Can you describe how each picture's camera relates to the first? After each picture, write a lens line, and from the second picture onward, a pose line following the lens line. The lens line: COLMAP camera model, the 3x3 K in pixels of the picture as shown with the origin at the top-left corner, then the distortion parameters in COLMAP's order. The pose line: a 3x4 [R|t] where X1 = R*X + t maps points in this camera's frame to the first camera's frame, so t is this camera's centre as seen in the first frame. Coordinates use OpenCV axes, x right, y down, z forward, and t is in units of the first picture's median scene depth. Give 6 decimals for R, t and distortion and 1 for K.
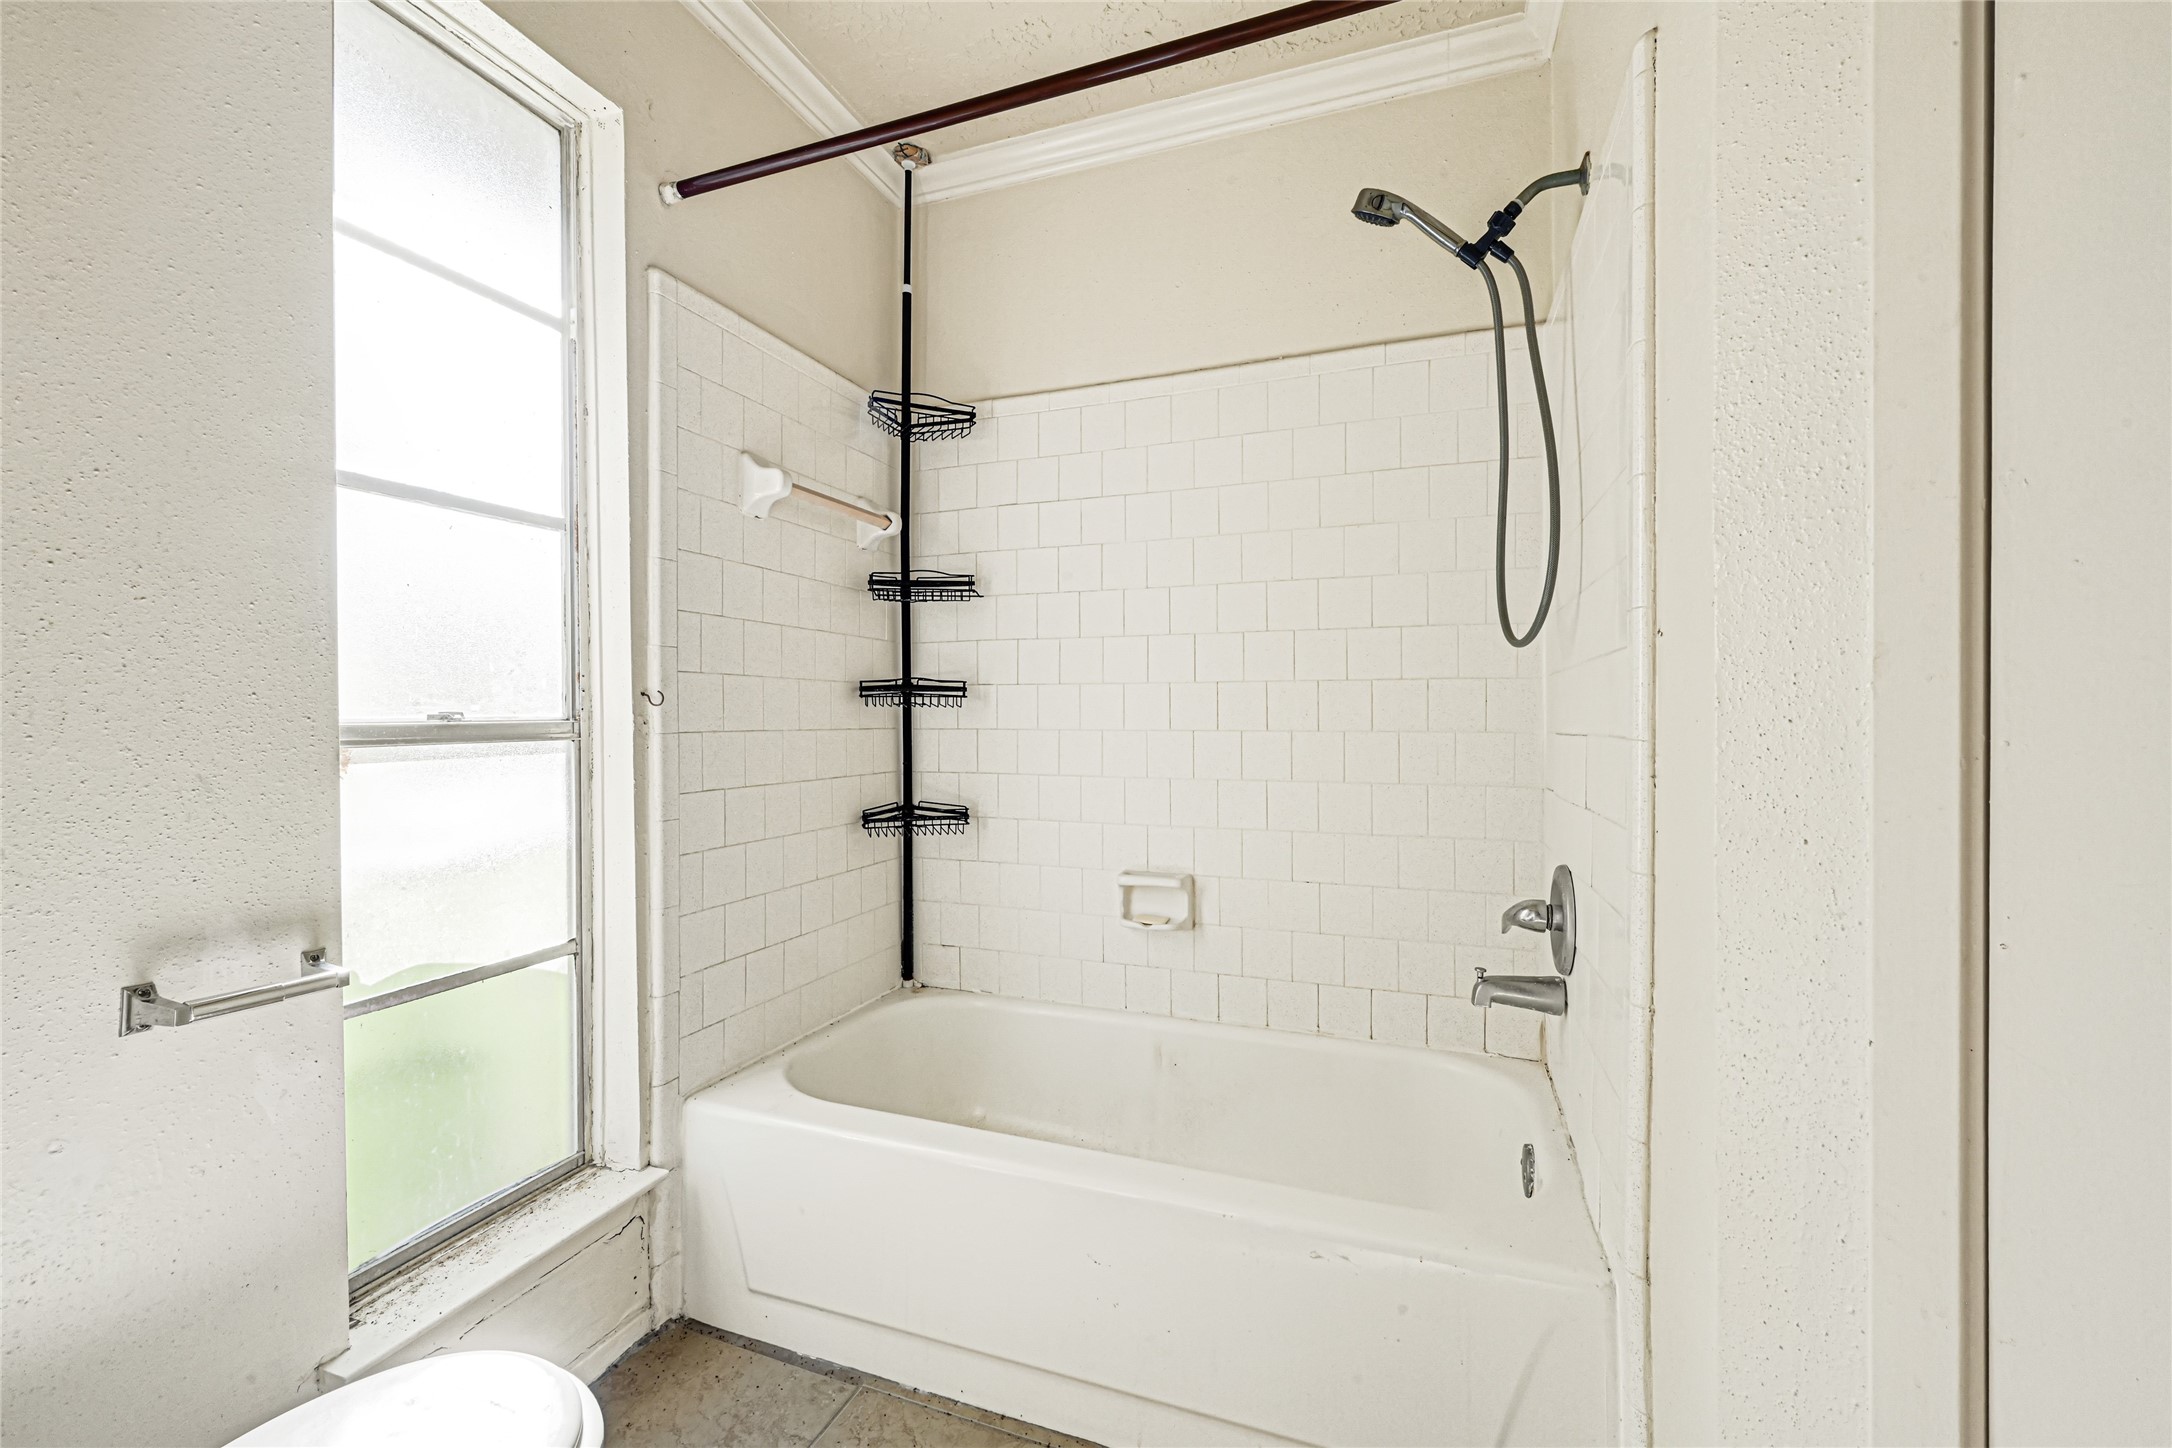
lens RADIAL K [[885.4, 0, 1086.1], [0, 885.4, 717.7], [0, 0, 1]] dist [0.001369, 0.000722]
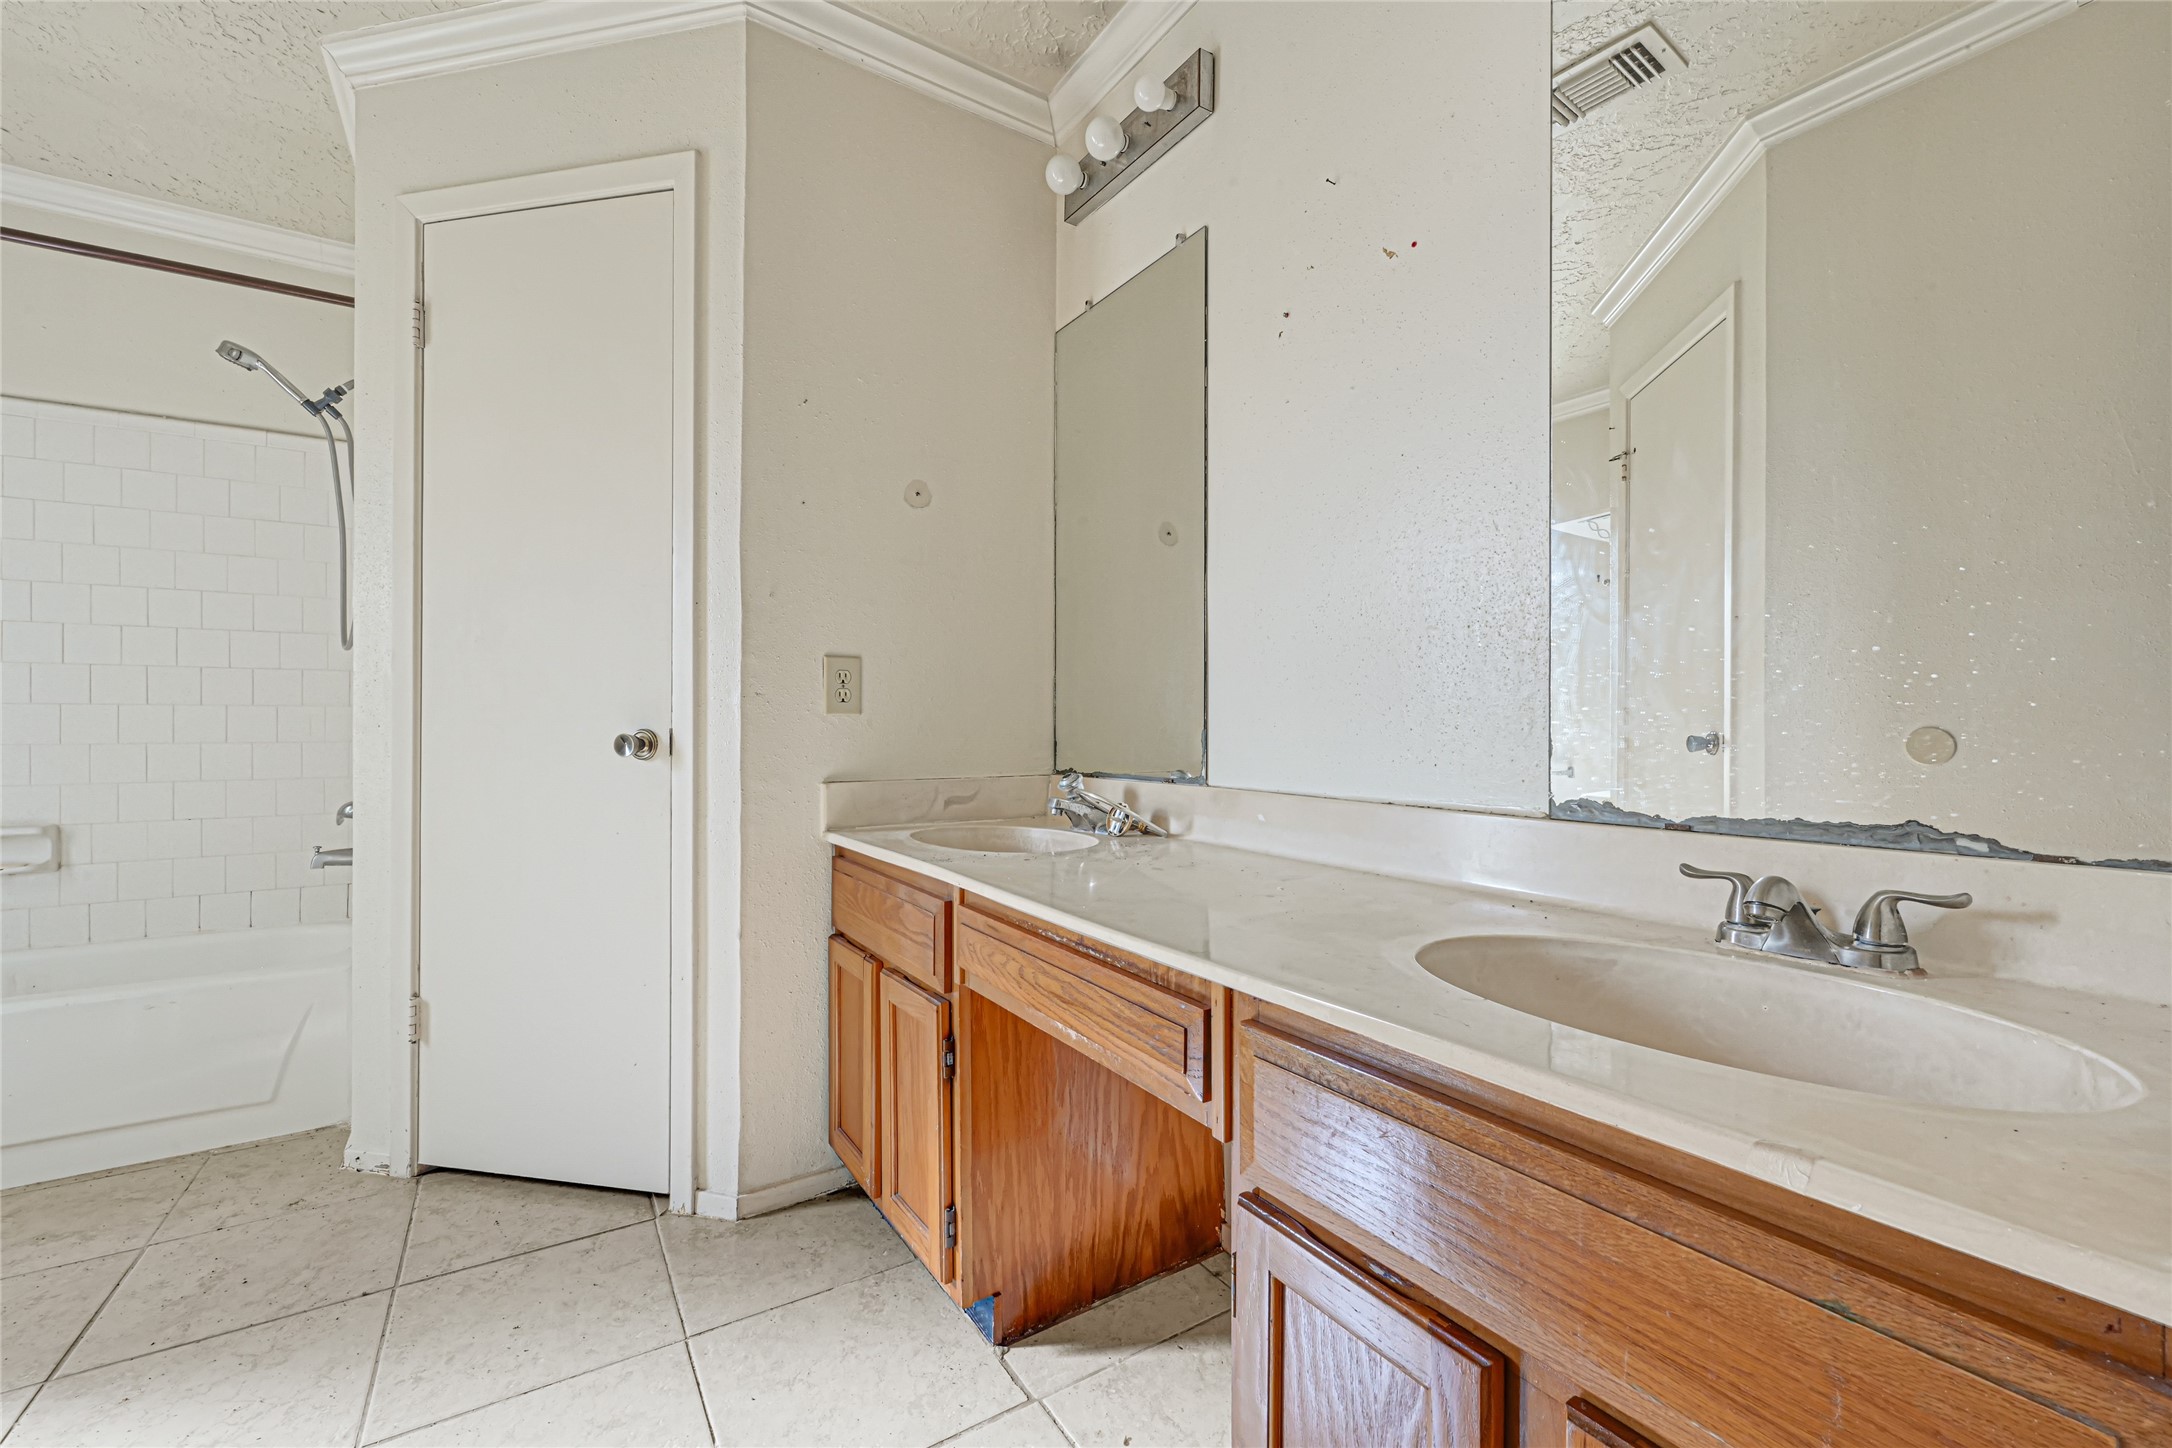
lens RADIAL K [[885.4, 0, 1083.8], [0, 885.4, 703.9], [0, 0, 1]] dist [0.001369, 0.000722]
pose [[0.600534, 0.012395, 0.799503, -0.009345], [0.000844, 0.999869, -0.016135, 0.044920], [-0.799599, 0.010364, 0.600445, -0.990150]]
